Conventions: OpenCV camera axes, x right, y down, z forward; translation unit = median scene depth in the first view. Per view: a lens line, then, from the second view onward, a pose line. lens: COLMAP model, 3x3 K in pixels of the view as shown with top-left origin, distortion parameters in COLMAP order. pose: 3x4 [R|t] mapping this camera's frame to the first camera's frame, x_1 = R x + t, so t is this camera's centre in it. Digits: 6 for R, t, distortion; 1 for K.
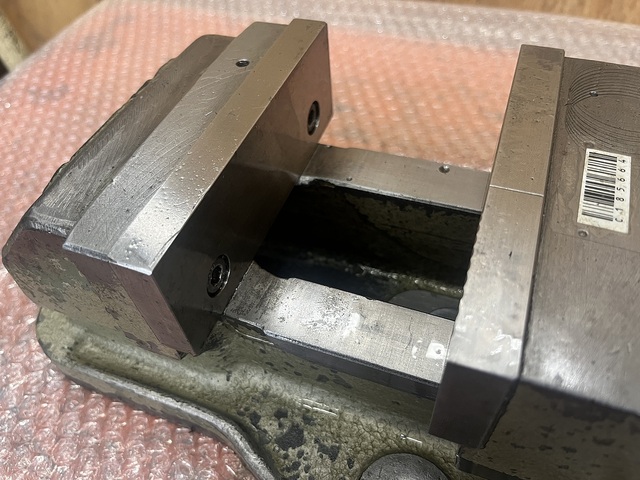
lens RADIAL K [[499.5, 0, 320.0], [0, 499.5, 240.0], [0, 0, 1]] dist [0.005851, -0.064355]
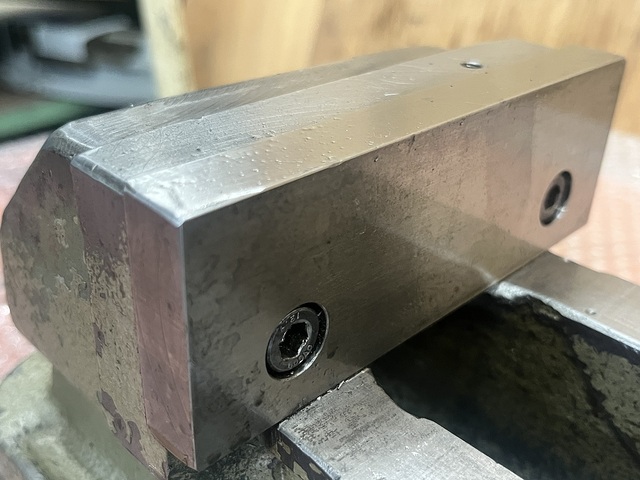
lens RADIAL K [[734.8, 0, 320.0], [0, 734.8, 240.0], [0, 0, 1]] dist [-0.010549, -0.026997]
pose [[0.901870, 0.296856, -0.313859, 0.022838], [-0.387914, 0.876233, -0.285899, 0.161919], [0.190143, 0.379594, 0.905403, 0.233838]]
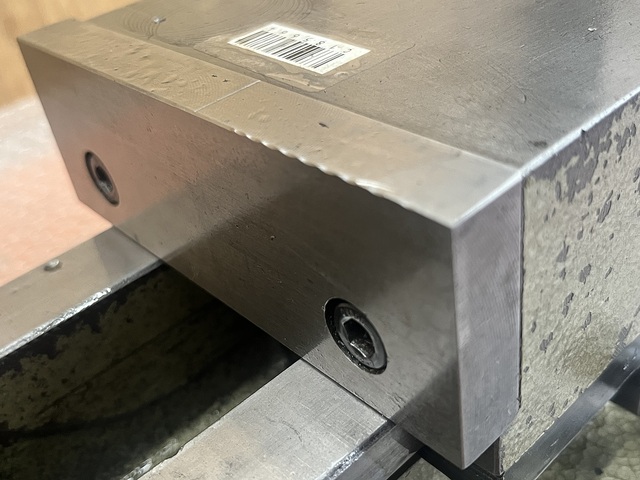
lens RADIAL K [[734.8, 0, 320.0], [0, 734.8, 240.0], [0, 0, 1]] dist [-0.010549, -0.026997]
pose [[0.453687, -0.503071, 0.735587, -0.238431], [0.747960, 0.663702, -0.007410, 0.082653], [-0.484483, 0.553551, 0.677390, 0.294421]]
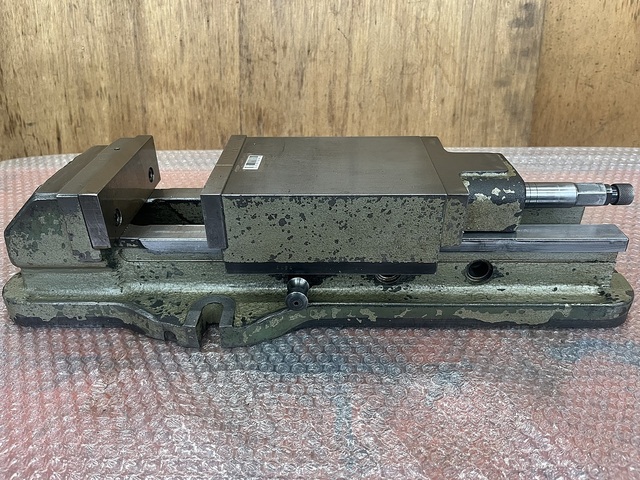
lens RADIAL K [[488.4, 0, 320.0], [0, 488.4, 240.0], [0, 0, 1]] dist [0.005809, 0.003402]
pose [[0.937923, -0.115069, 0.327200, -0.059291], [0.222165, 0.923750, -0.311976, 0.977529], [-0.266352, 0.365301, 0.891971, -1.160306]]
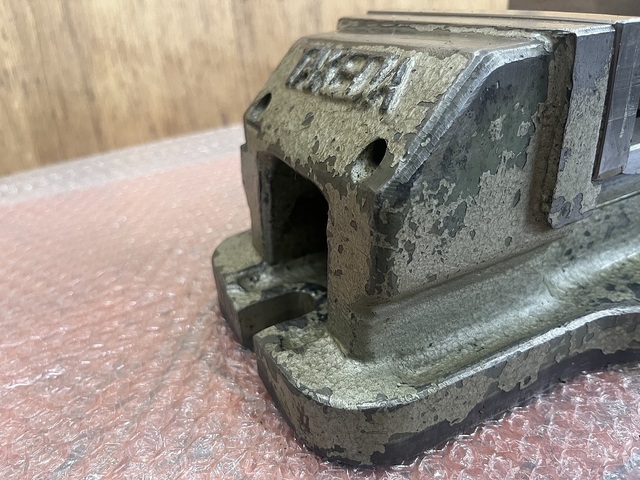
lens RADIAL K [[499.5, 0, 320.0], [0, 499.5, 240.0], [0, 0, 1]] dist [0.005851, -0.064355]
pose [[0.678745, -0.312047, 0.664779, -1.144474], [0.575739, 0.788057, -0.217922, 0.174327], [-0.455883, 0.530653, 0.714548, 0.558270]]
